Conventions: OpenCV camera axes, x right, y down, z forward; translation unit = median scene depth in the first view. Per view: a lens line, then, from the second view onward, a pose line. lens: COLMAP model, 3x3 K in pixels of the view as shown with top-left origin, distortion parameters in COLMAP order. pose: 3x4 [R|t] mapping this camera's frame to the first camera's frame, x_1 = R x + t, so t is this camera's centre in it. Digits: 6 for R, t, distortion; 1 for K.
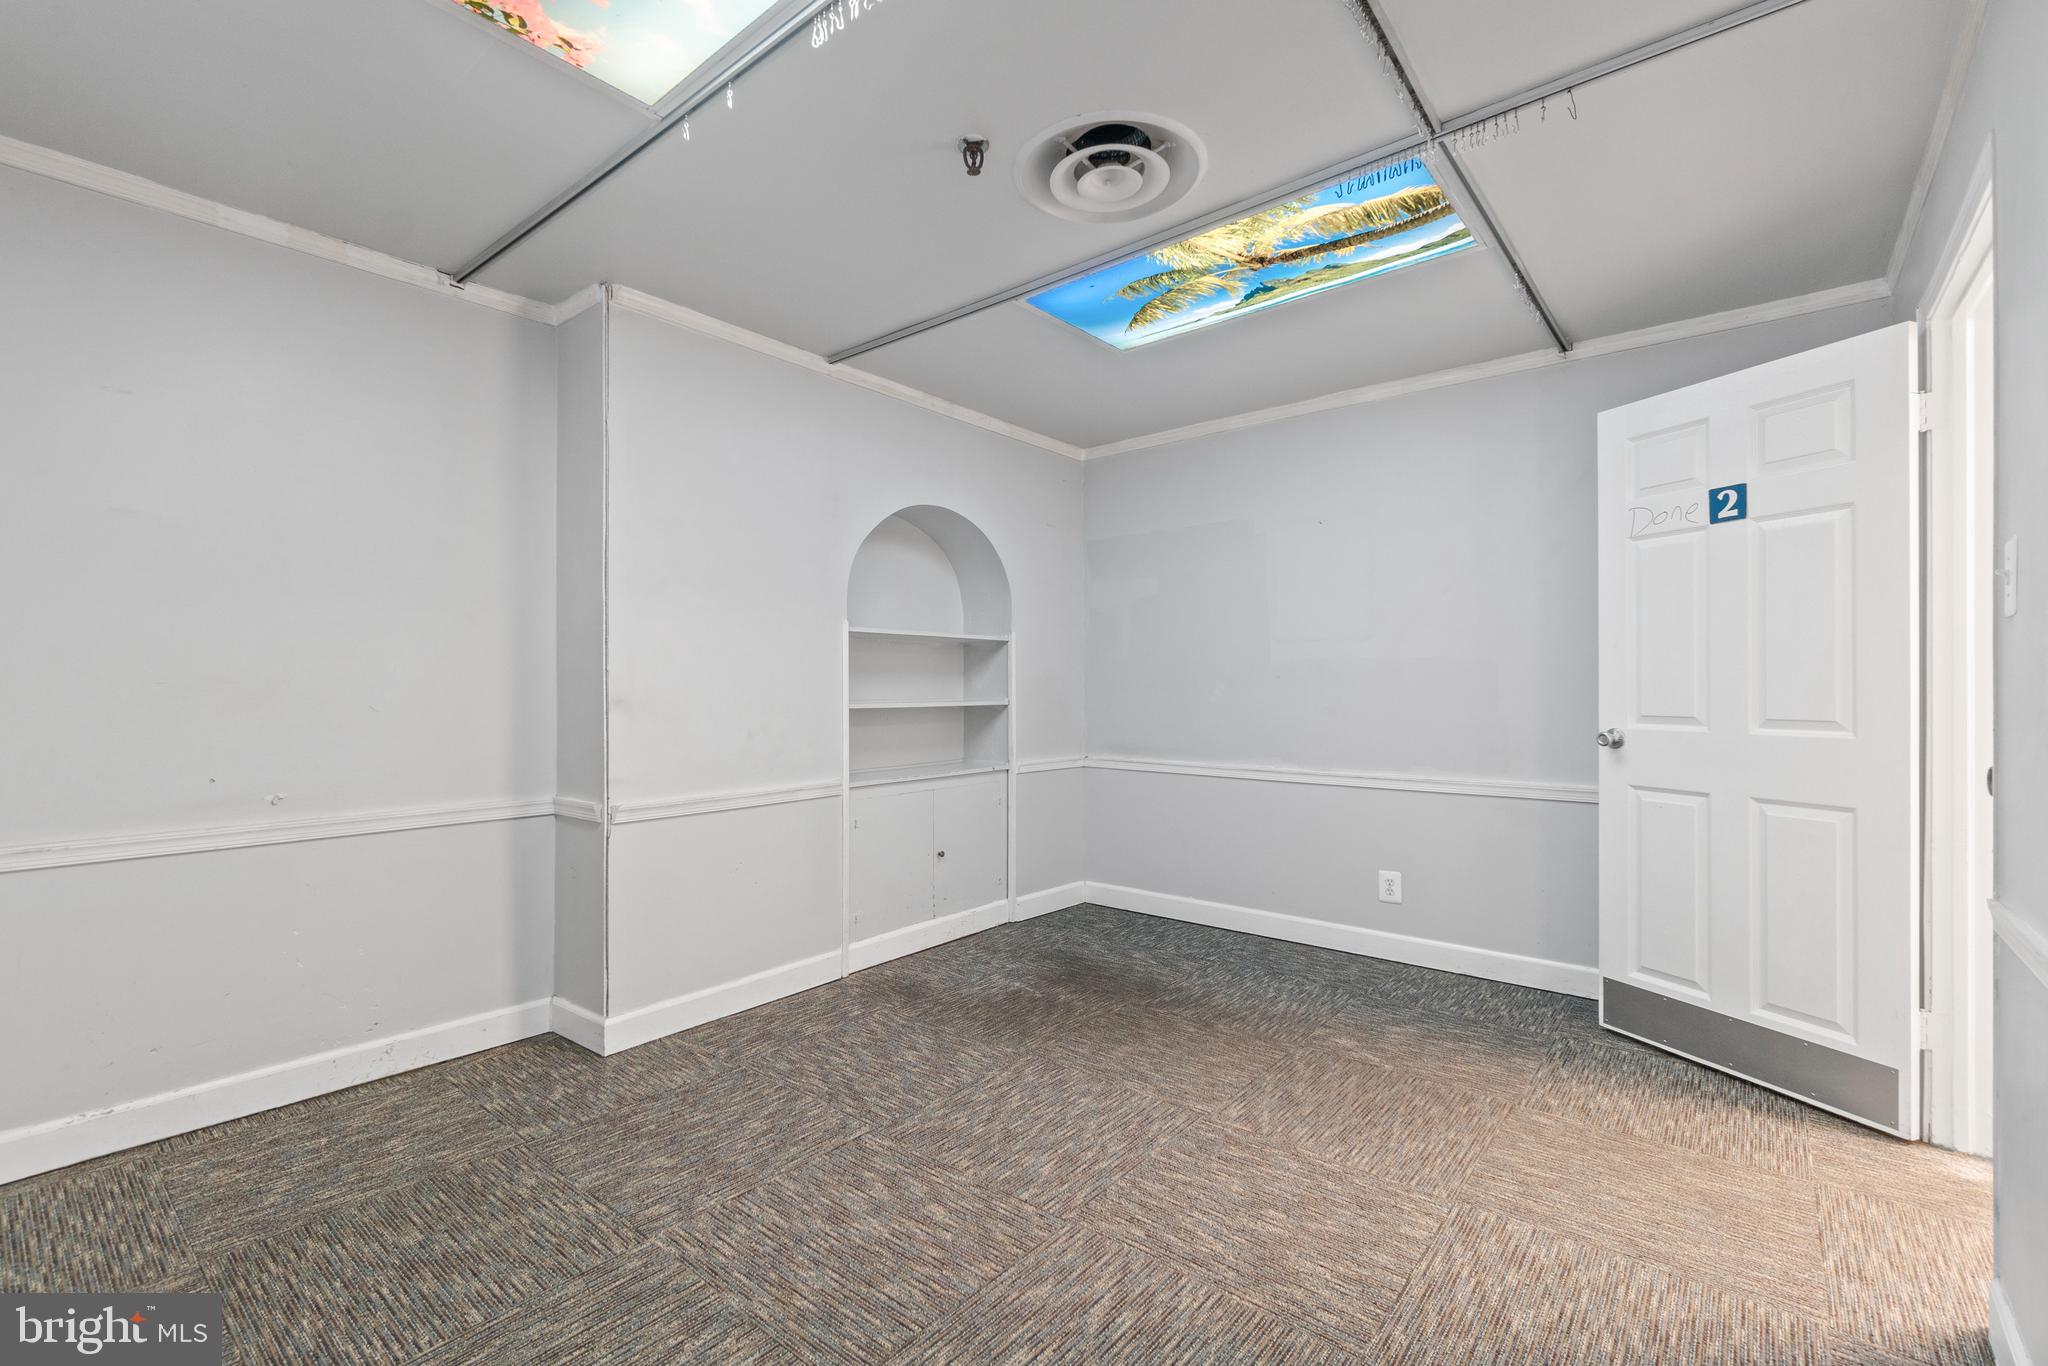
lens RADIAL K [[900.3, 0, 1012.7], [0, 900.3, 686.2], [0, 0, 1]] dist [-0.004312, -0.001284]
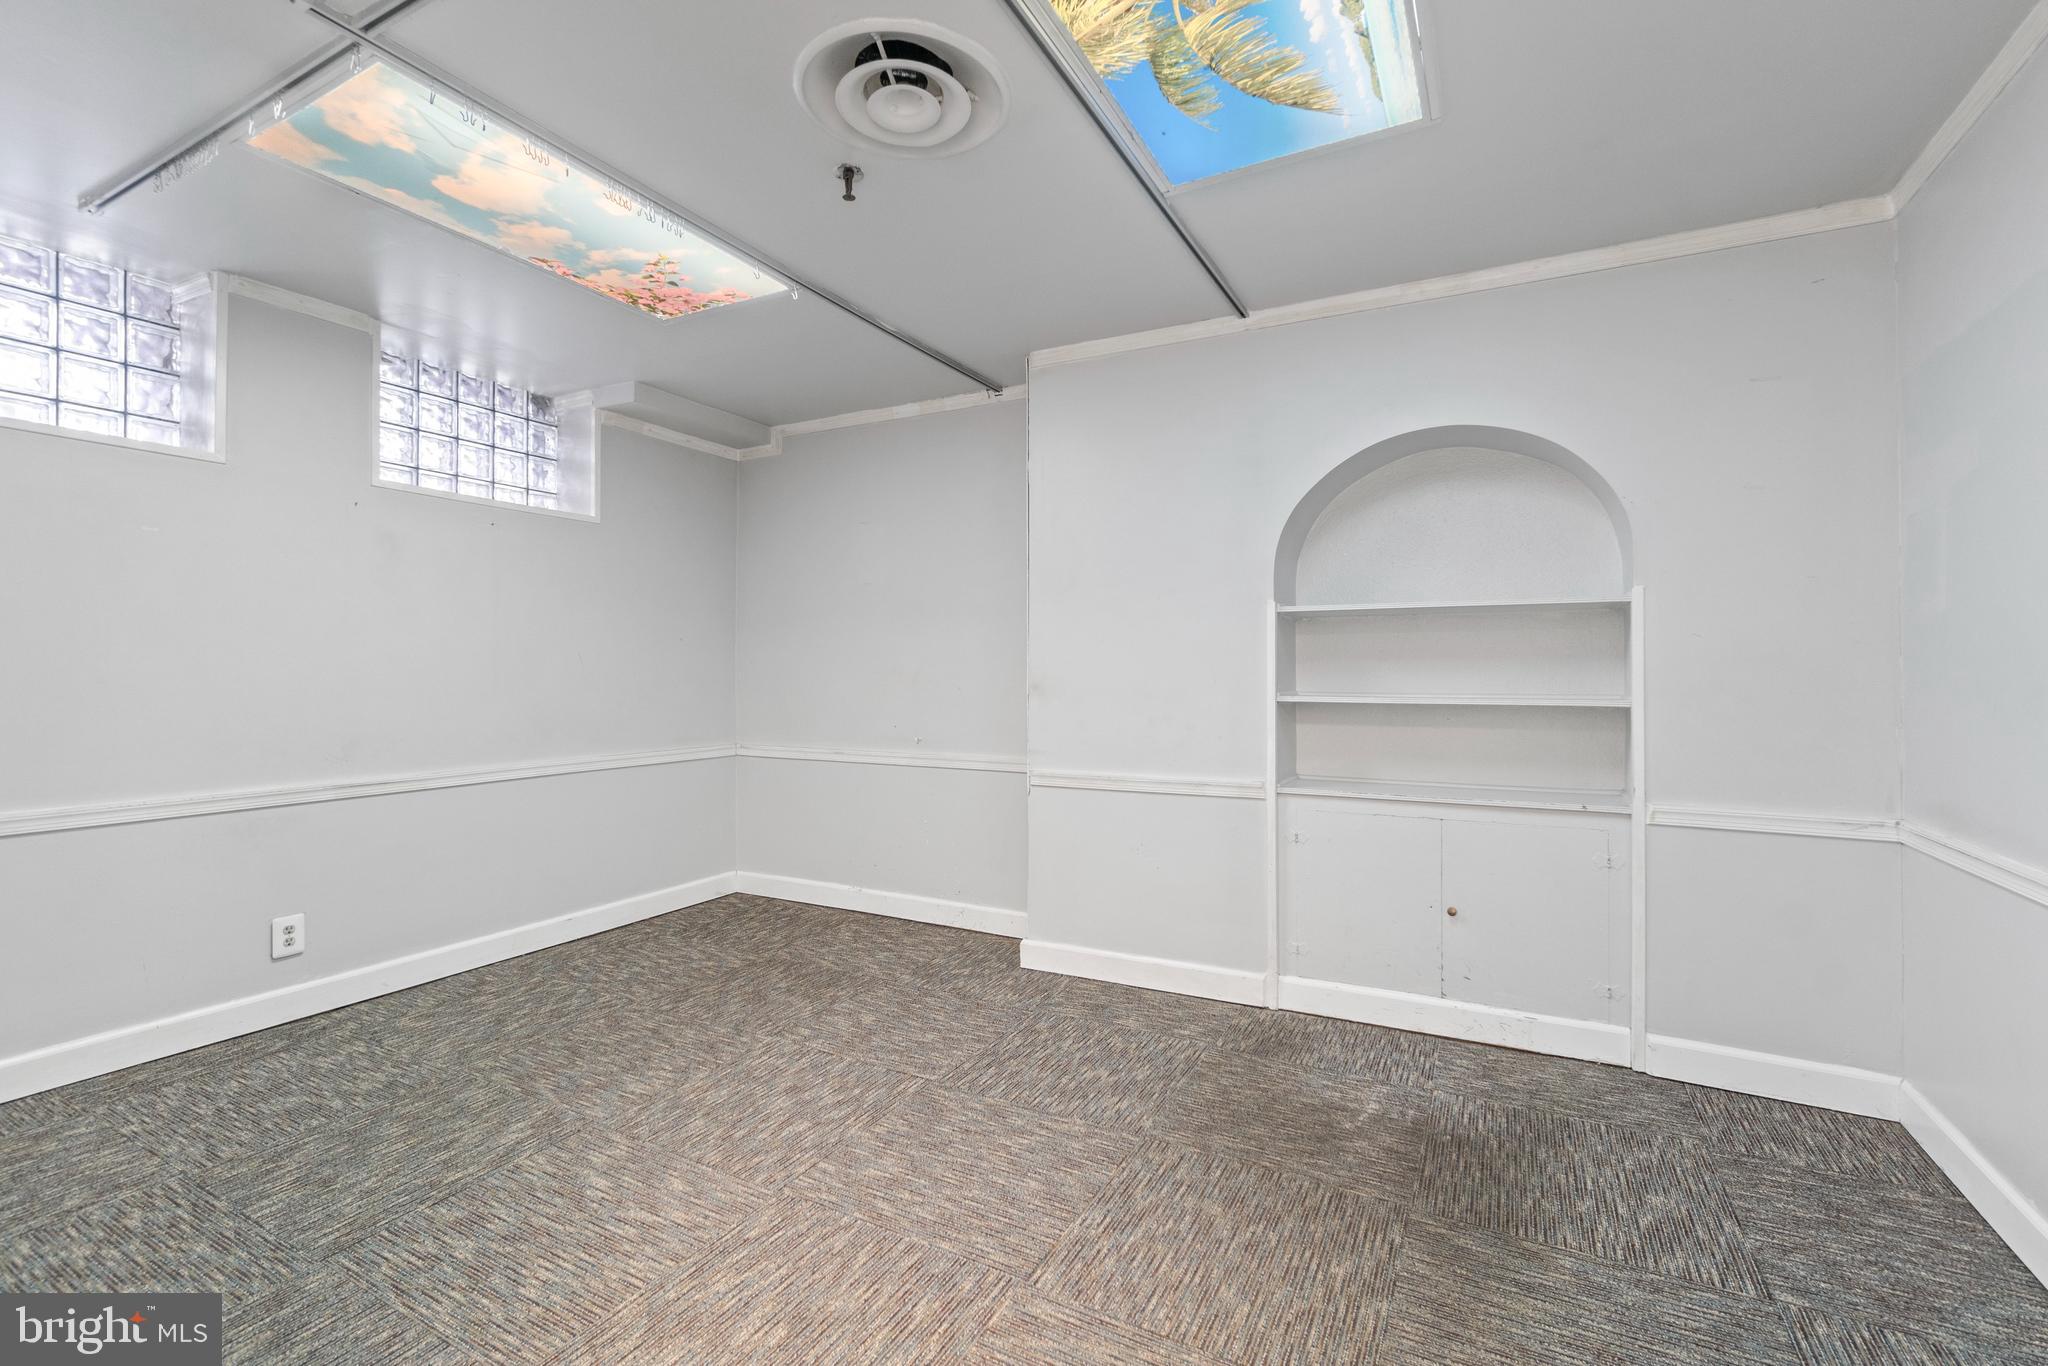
lens RADIAL K [[900.3, 0, 1008.8], [0, 900.3, 671.3], [0, 0, 1]] dist [-0.004312, -0.001284]
pose [[0.193118, -0.001641, -0.981174, 0.740086], [-0.002649, 0.999994, -0.002194, -0.001927], [0.981172, 0.003023, 0.193112, 0.693266]]
